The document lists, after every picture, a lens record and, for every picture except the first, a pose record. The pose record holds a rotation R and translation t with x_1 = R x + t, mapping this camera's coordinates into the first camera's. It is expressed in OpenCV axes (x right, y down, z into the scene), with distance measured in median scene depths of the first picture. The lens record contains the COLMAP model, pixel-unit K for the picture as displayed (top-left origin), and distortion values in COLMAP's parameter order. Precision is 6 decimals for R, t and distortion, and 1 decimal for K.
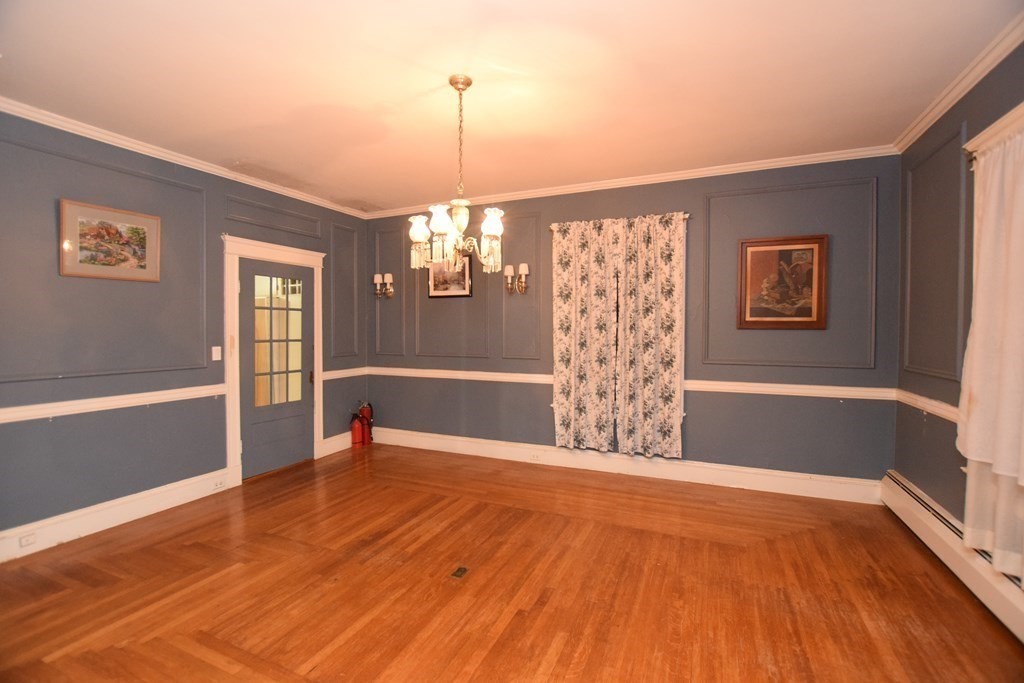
lens RADIAL K [[447.6, 0, 513.7], [0, 447.6, 342.8], [0, 0, 1]] dist [-0.037538, 0.007856]
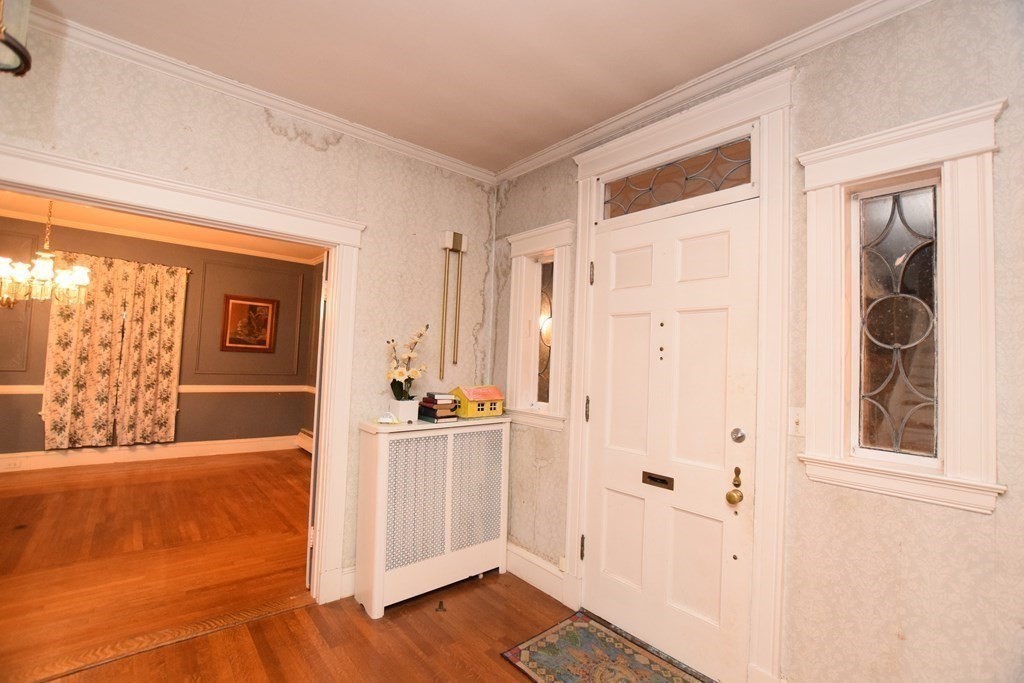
lens RADIAL K [[447.6, 0, 513.7], [0, 447.6, 342.8], [0, 0, 1]] dist [-0.037538, 0.007856]
pose [[0.426947, 0.056243, 0.902526, -0.421046], [-0.014737, 0.998364, -0.055244, 0.010043], [-0.904157, 0.010286, 0.427077, -0.548174]]
